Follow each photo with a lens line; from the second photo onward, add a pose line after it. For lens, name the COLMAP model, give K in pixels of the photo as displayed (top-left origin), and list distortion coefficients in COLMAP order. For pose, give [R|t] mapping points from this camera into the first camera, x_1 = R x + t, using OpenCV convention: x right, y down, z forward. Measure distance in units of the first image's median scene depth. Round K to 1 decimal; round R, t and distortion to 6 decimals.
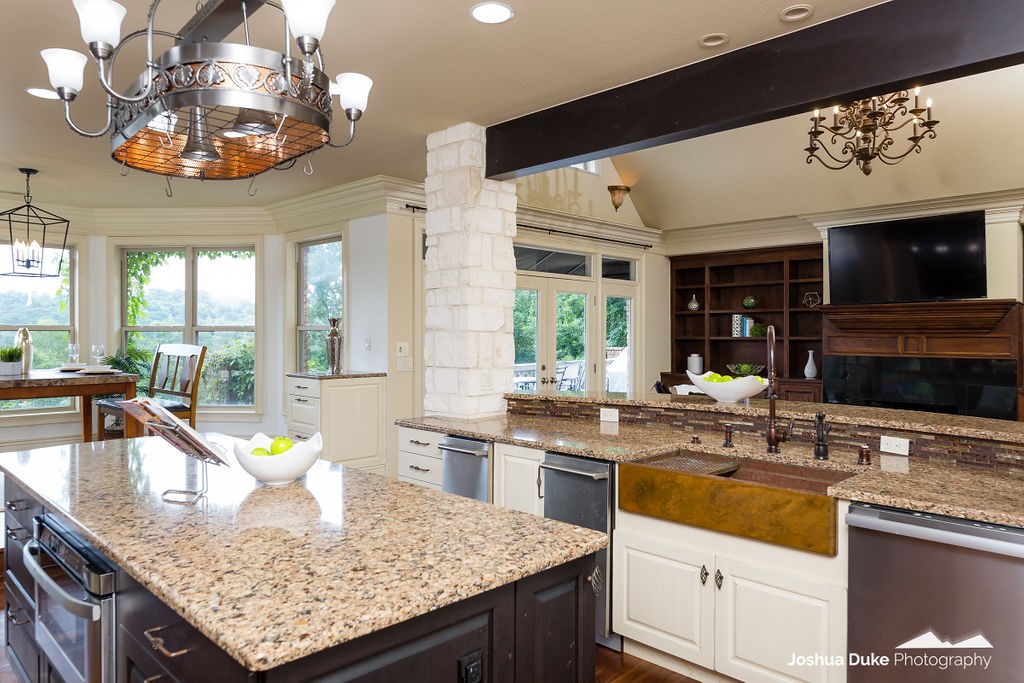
lens RADIAL K [[679.0, 0, 515.1], [0, 679.0, 338.7], [0, 0, 1]] dist [0.003023, 0.000796]
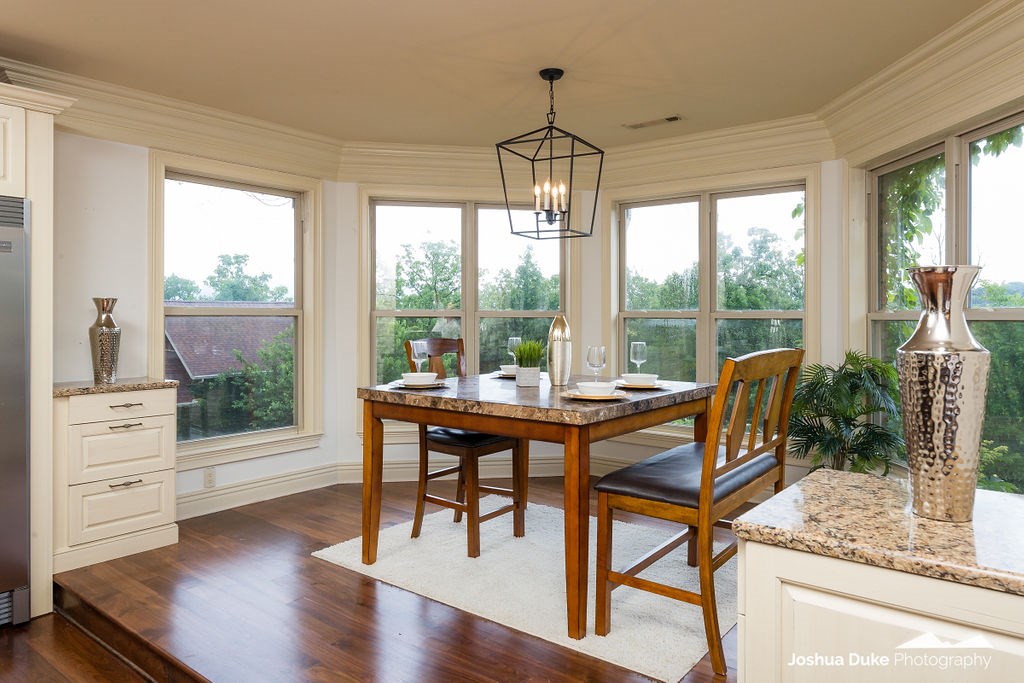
lens RADIAL K [[709.5, 0, 510.6], [0, 709.5, 317.3], [0, 0, 1]] dist [0.001224, 0.000193]
pose [[0.101085, -0.000778, -0.994878, -0.042478], [-0.011276, 0.999935, -0.001928, -0.010722], [0.994814, 0.011413, 0.101069, 0.773403]]
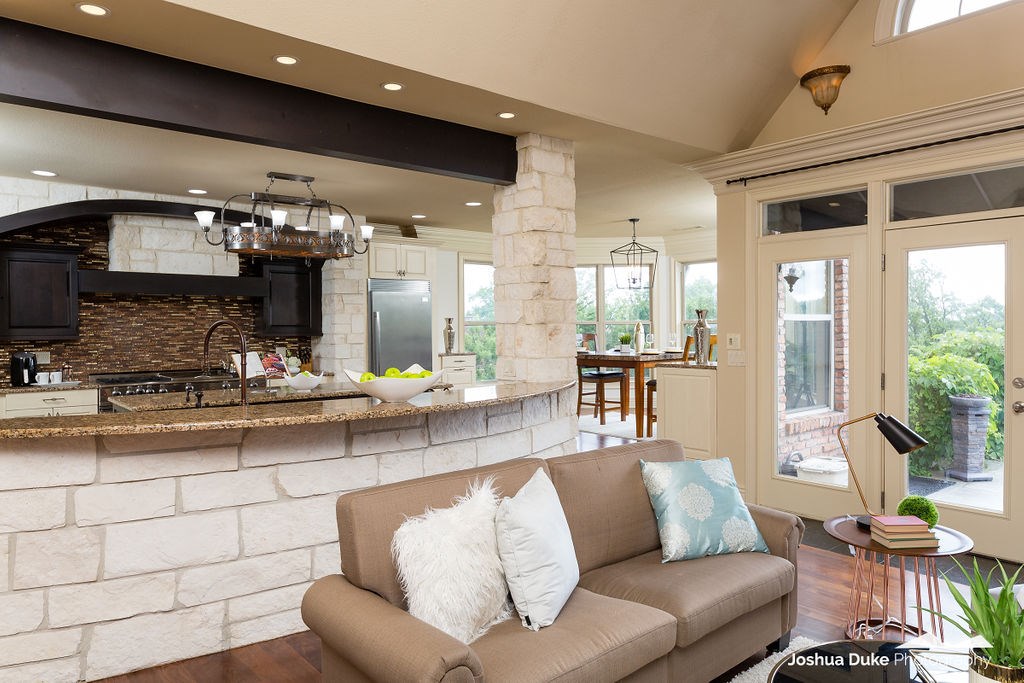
lens RADIAL K [[679.0, 0, 515.1], [0, 679.0, 338.7], [0, 0, 1]] dist [0.003023, 0.000796]
pose [[-0.084961, 0.013791, -0.996289, 0.716947], [-0.001116, 0.999902, 0.013937, -0.000444], [0.996384, 0.002296, -0.084937, 0.746108]]
